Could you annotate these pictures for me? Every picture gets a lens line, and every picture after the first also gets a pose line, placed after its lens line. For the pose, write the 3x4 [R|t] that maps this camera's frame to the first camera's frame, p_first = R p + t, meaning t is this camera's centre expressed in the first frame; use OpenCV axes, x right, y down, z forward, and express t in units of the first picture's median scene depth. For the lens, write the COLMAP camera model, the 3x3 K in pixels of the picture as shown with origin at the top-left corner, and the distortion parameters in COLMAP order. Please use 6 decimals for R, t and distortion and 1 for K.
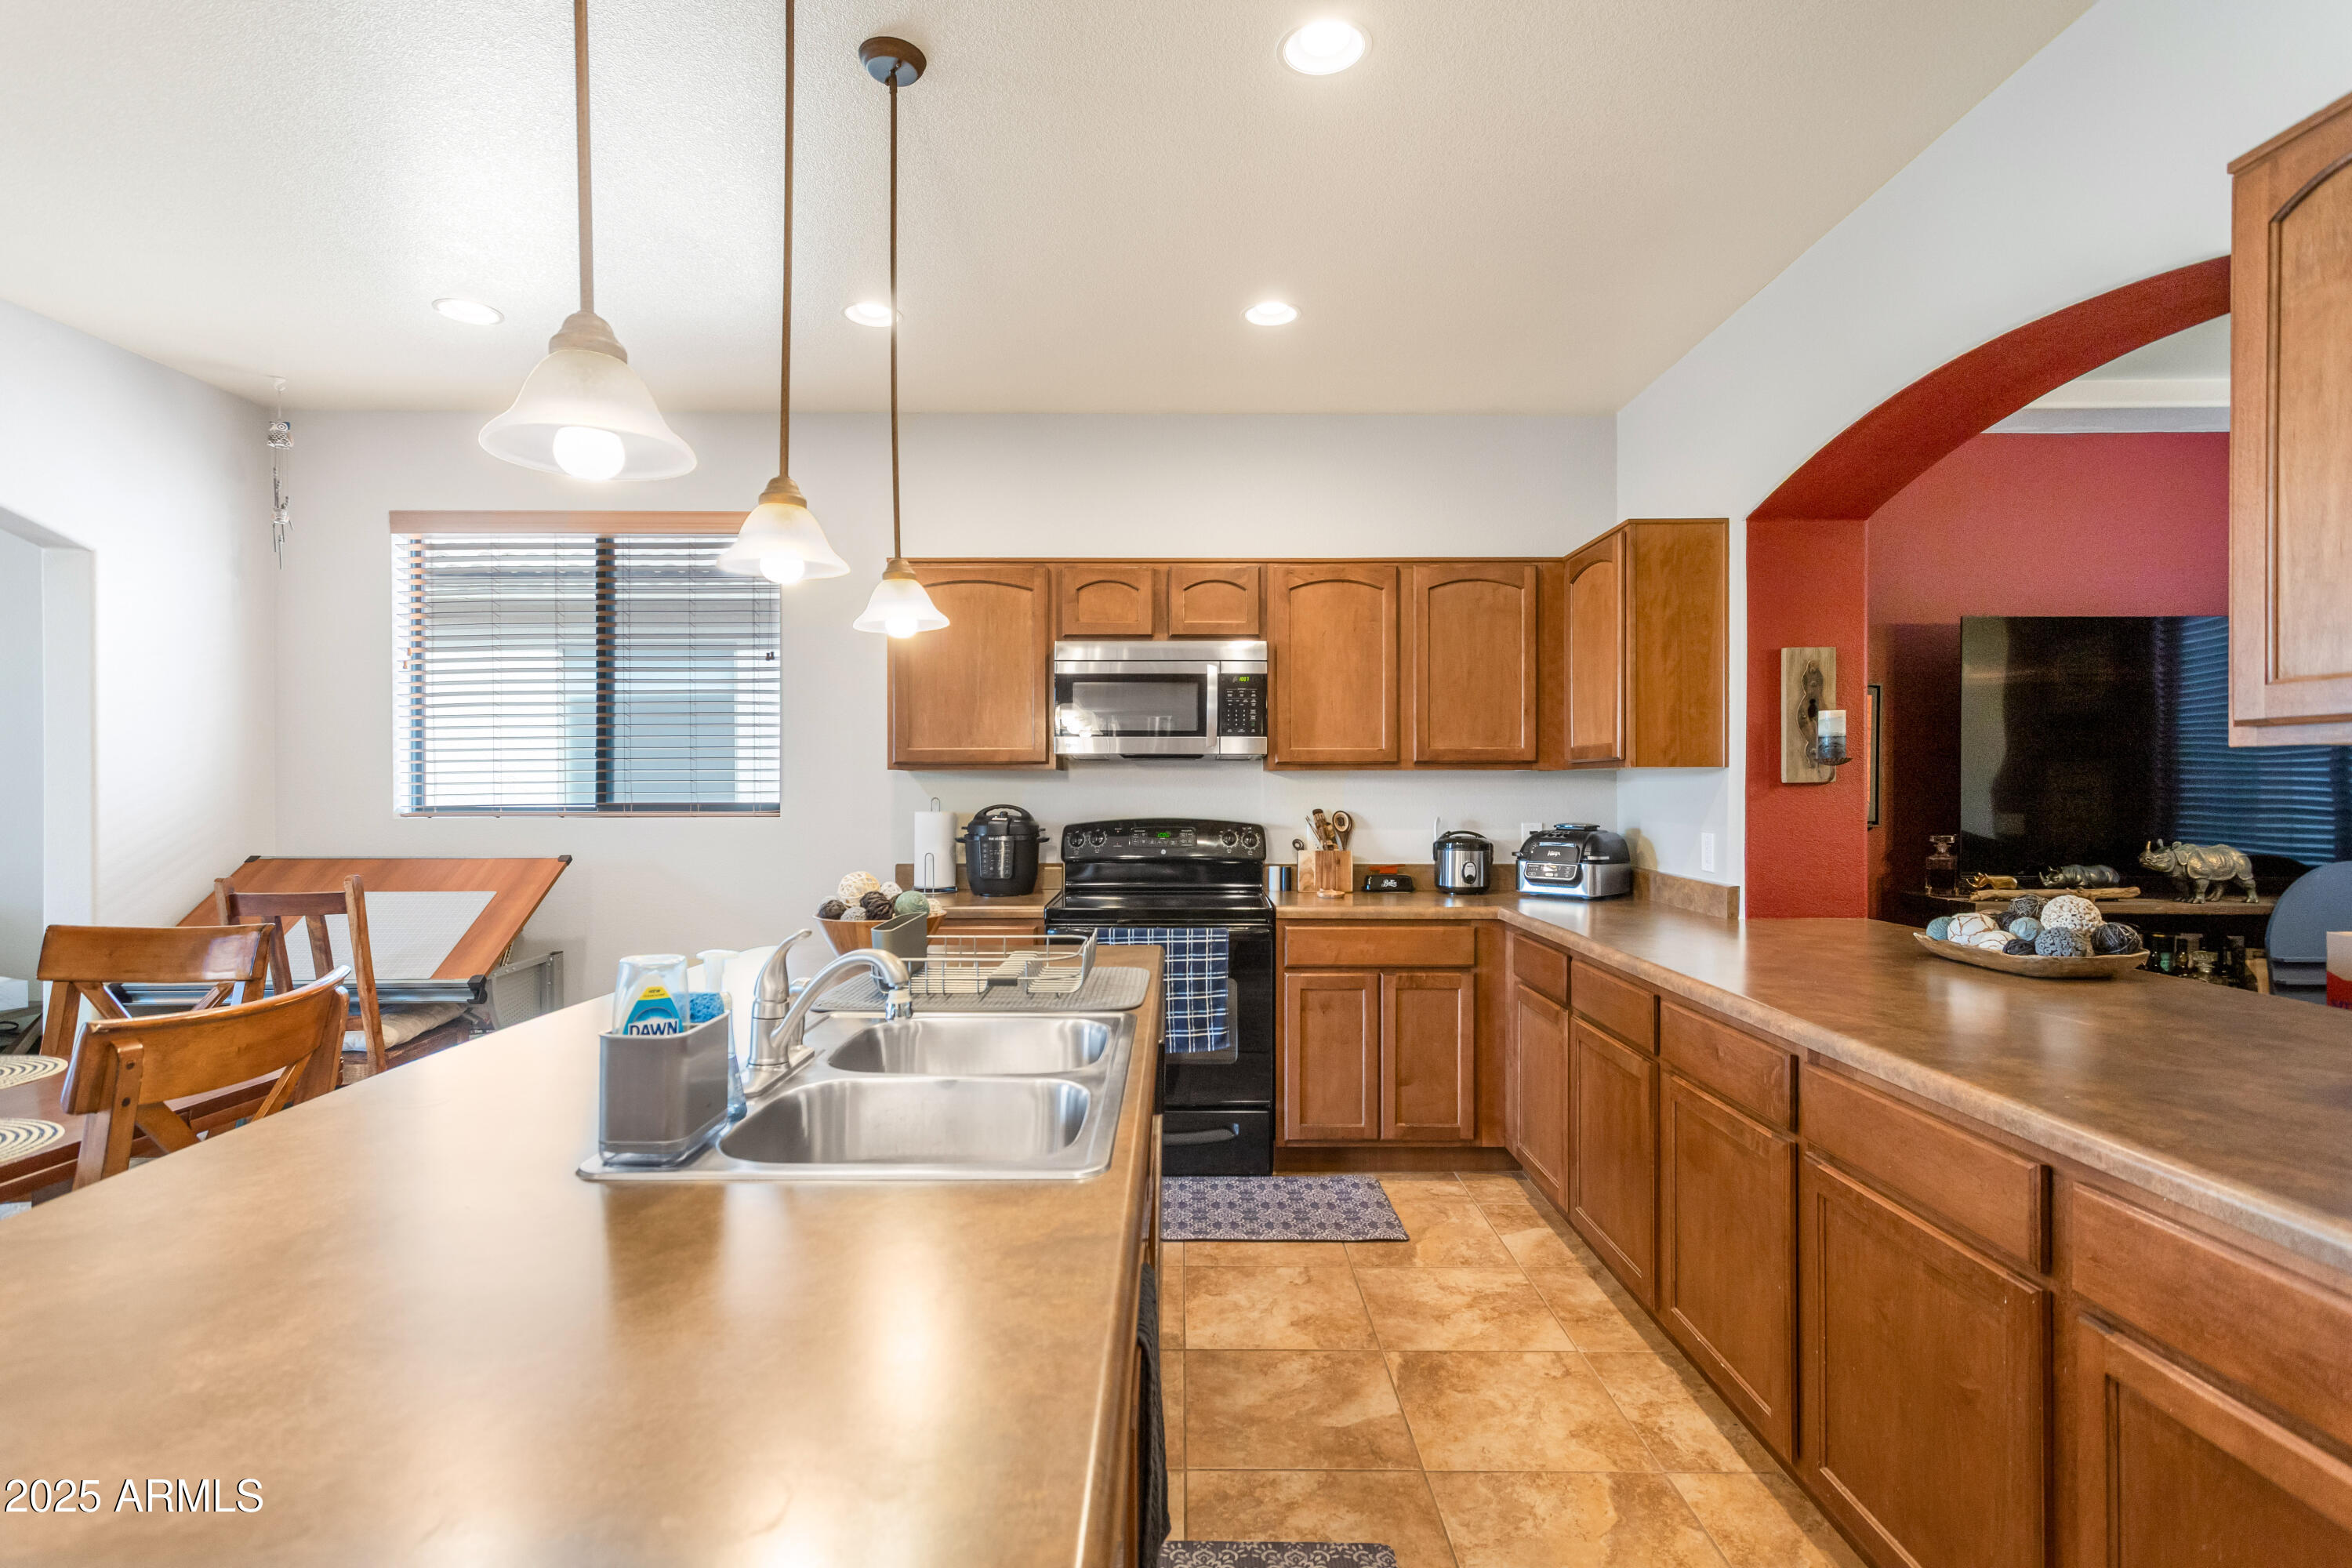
lens RADIAL K [[1133.6, 0, 1161.1], [0, 1133.6, 789.0], [0, 0, 1]] dist [0.008641, 0.001383]
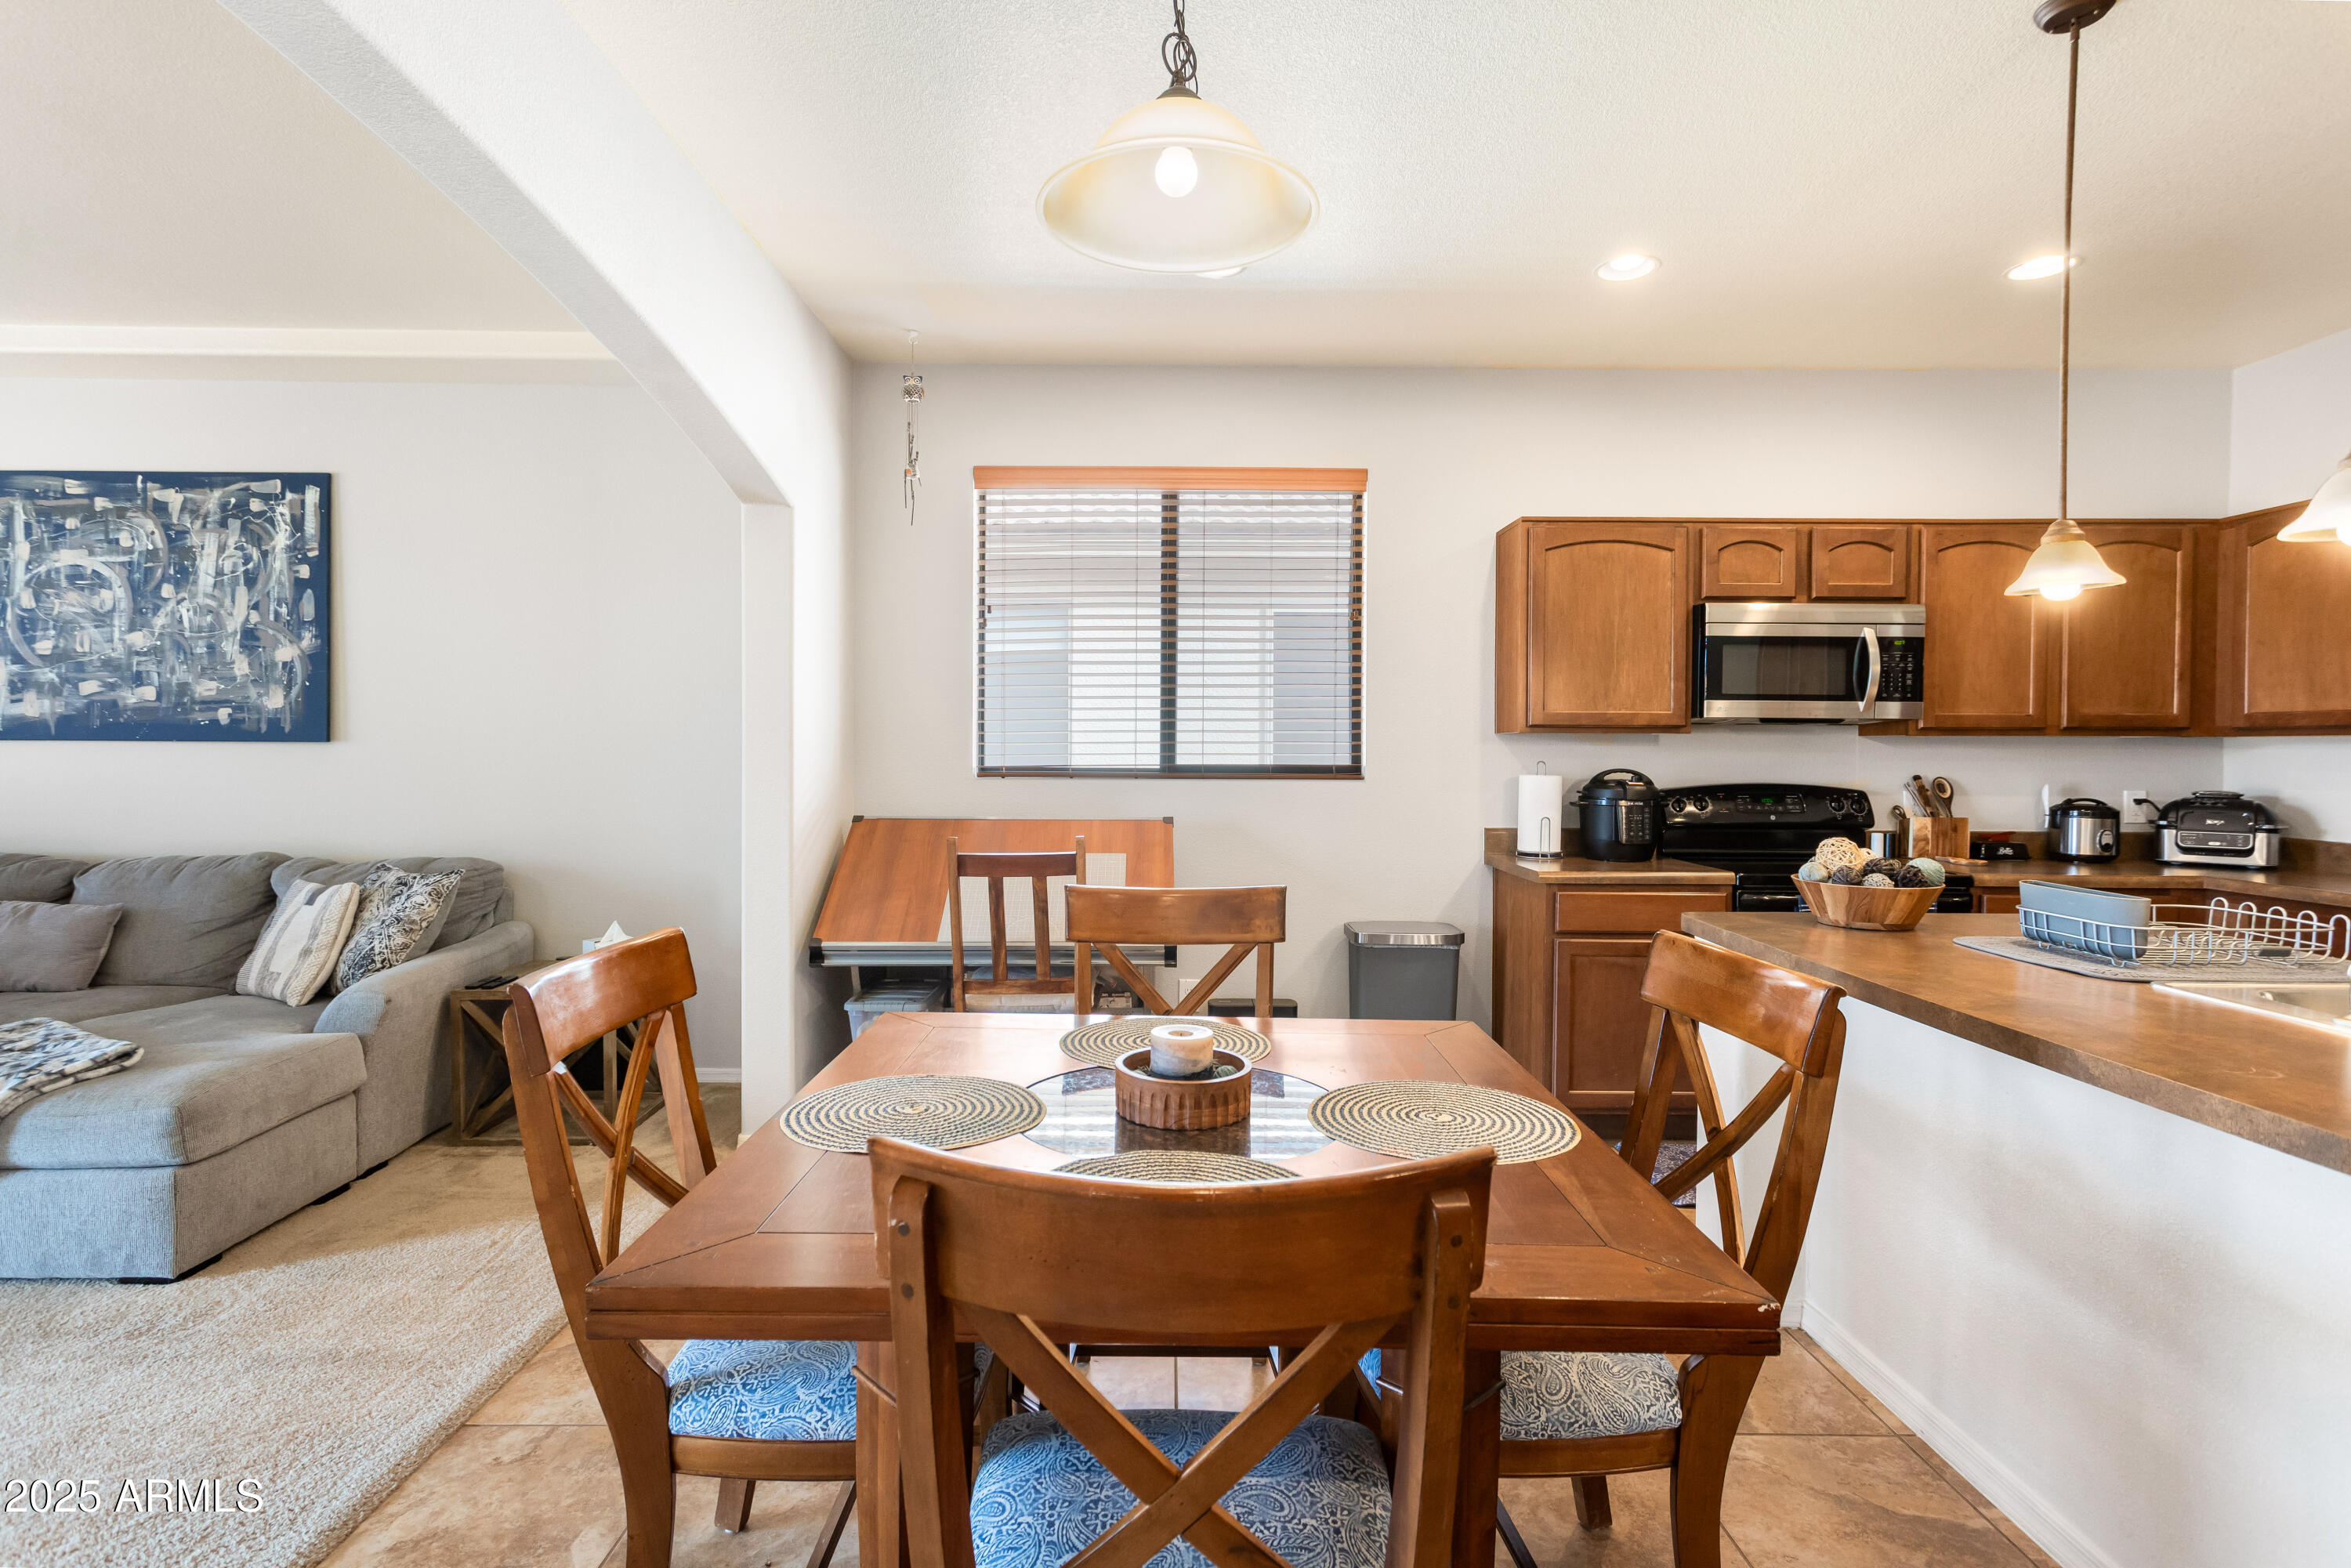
lens RADIAL K [[1133.1, 0, 1128.8], [0, 1133.1, 775.1], [0, 0, 1]] dist [0.008641, 0.001383]
pose [[0.999970, 0.006025, 0.004837, -0.585550], [-0.006134, 0.999723, 0.022715, -0.000504], [-0.004699, -0.022744, 0.999730, 0.016400]]
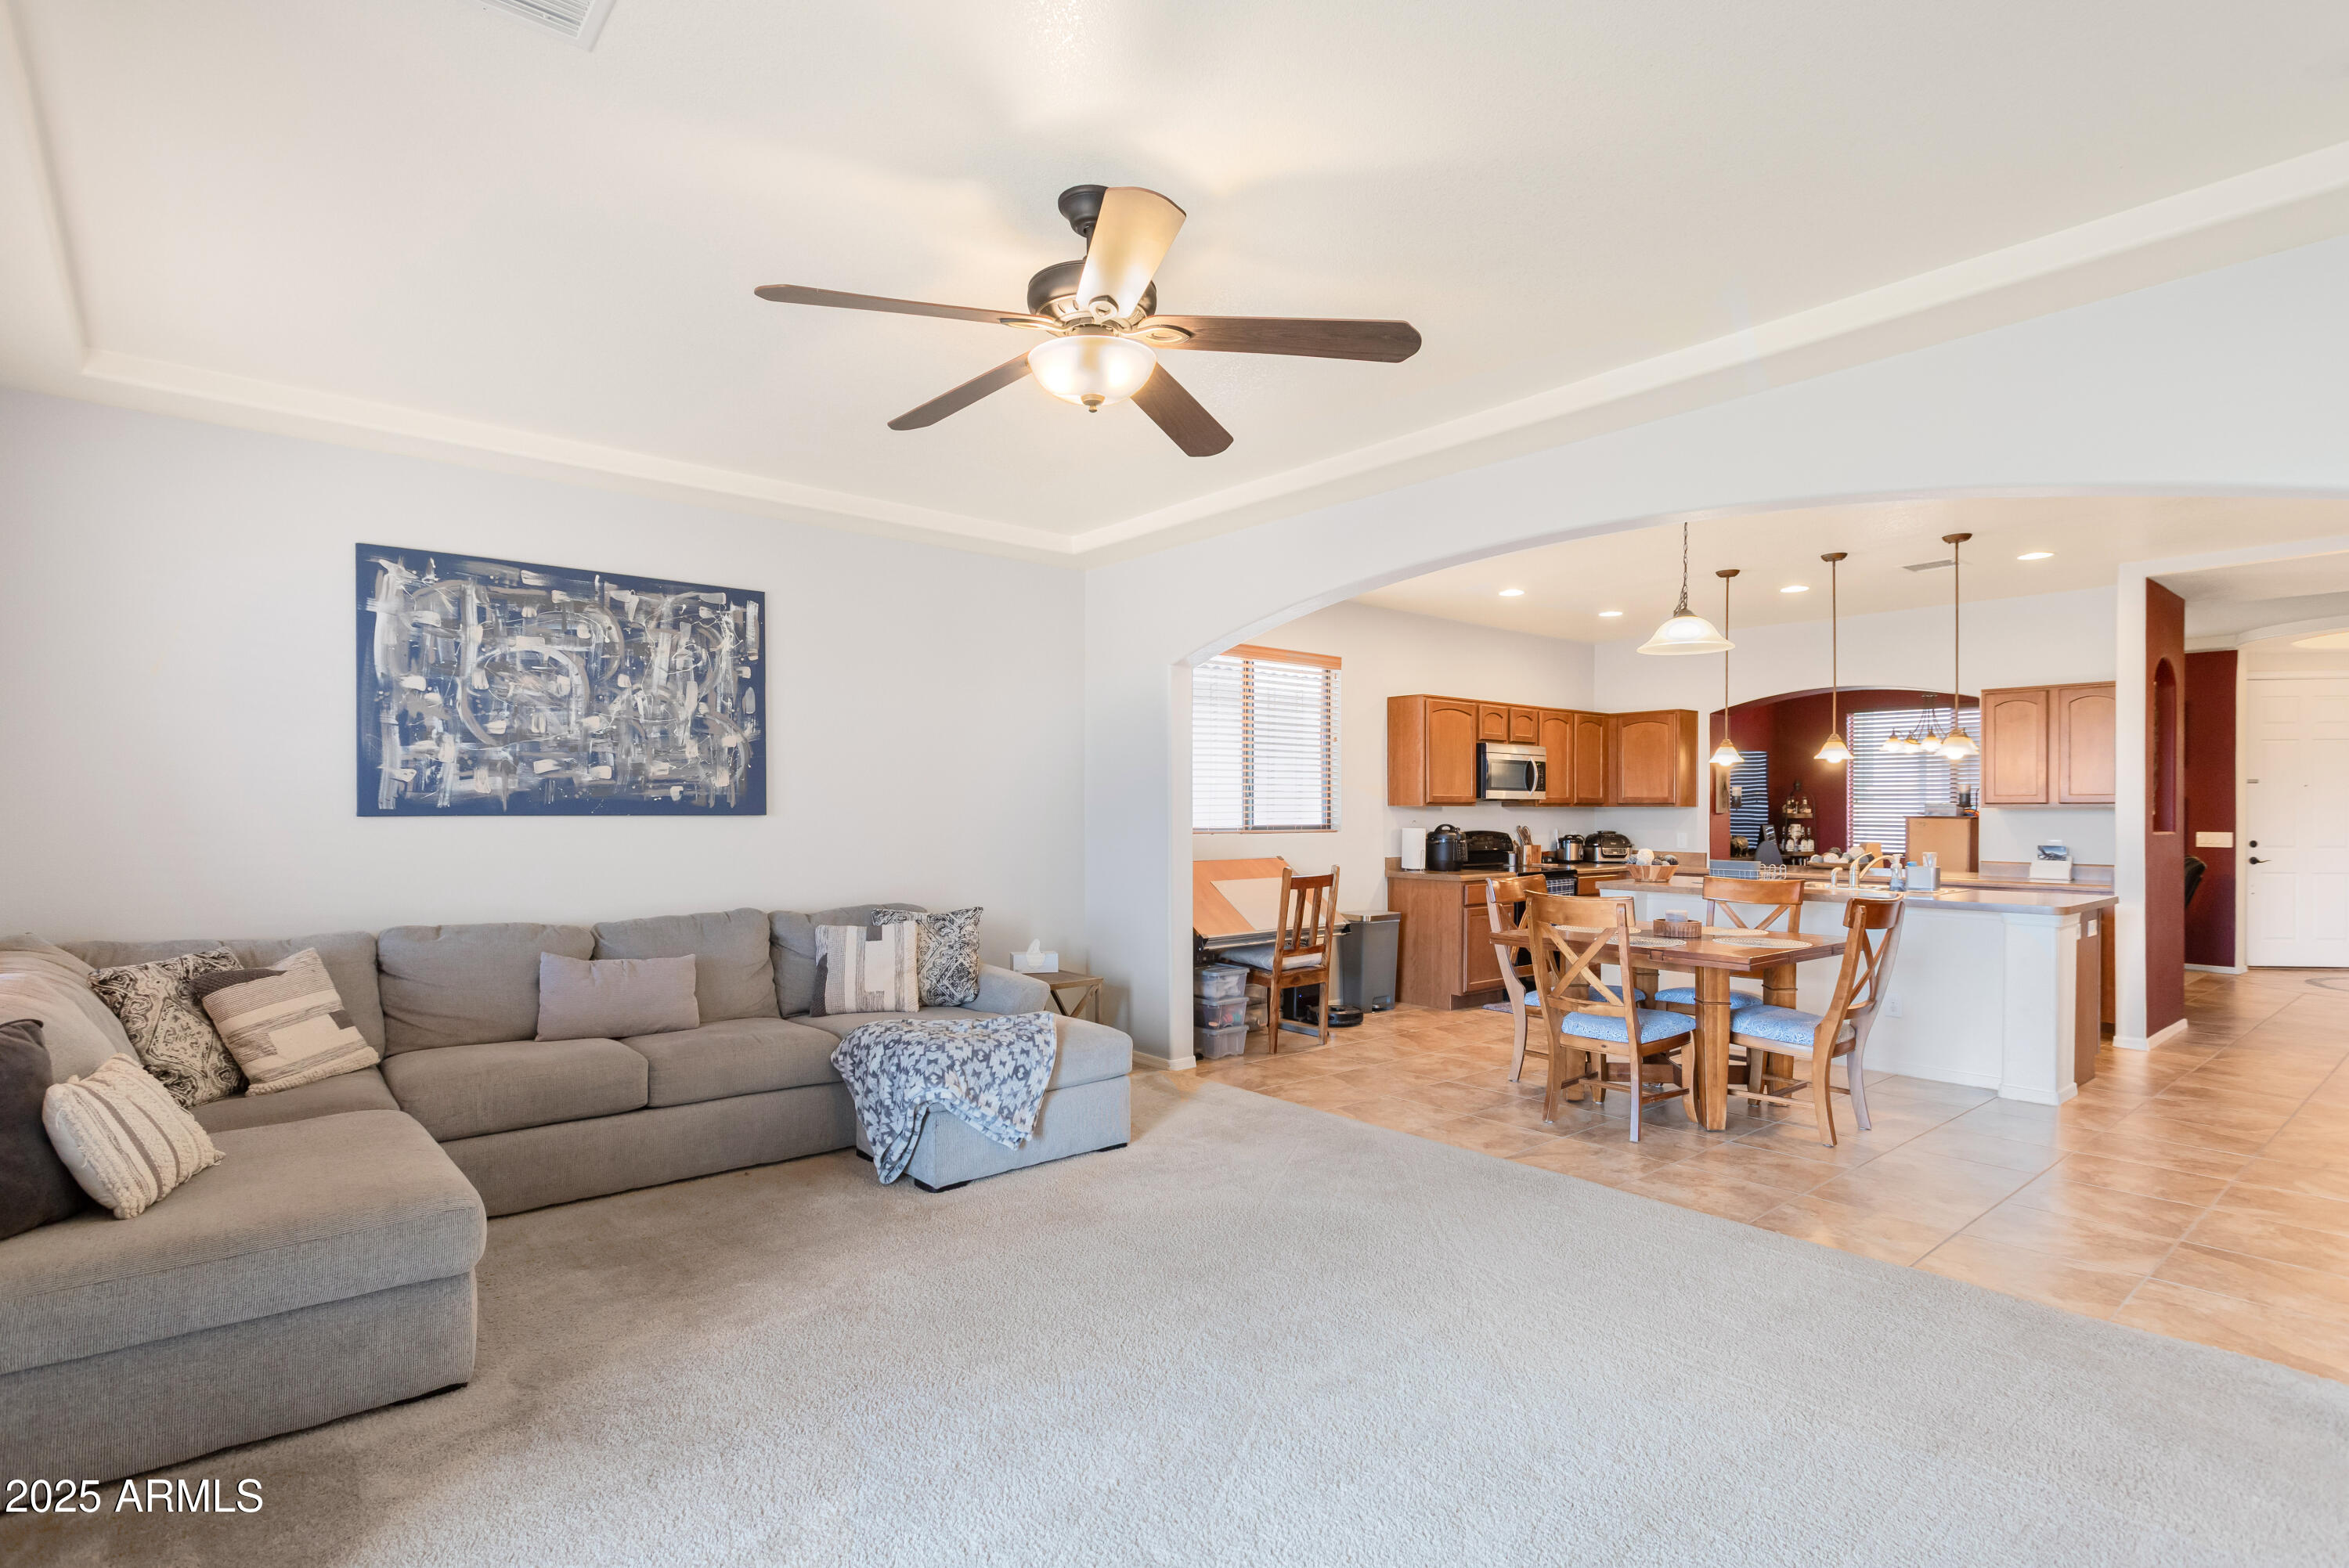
lens RADIAL K [[1132.0, 0, 1145.1], [0, 1132.0, 823.6], [0, 0, 1]] dist [0.008641, 0.001383]
pose [[0.772577, -0.006086, 0.634892, -1.804383], [0.000878, 0.999963, 0.008516, -0.003823], [-0.634920, -0.006022, 0.772554, -0.168192]]
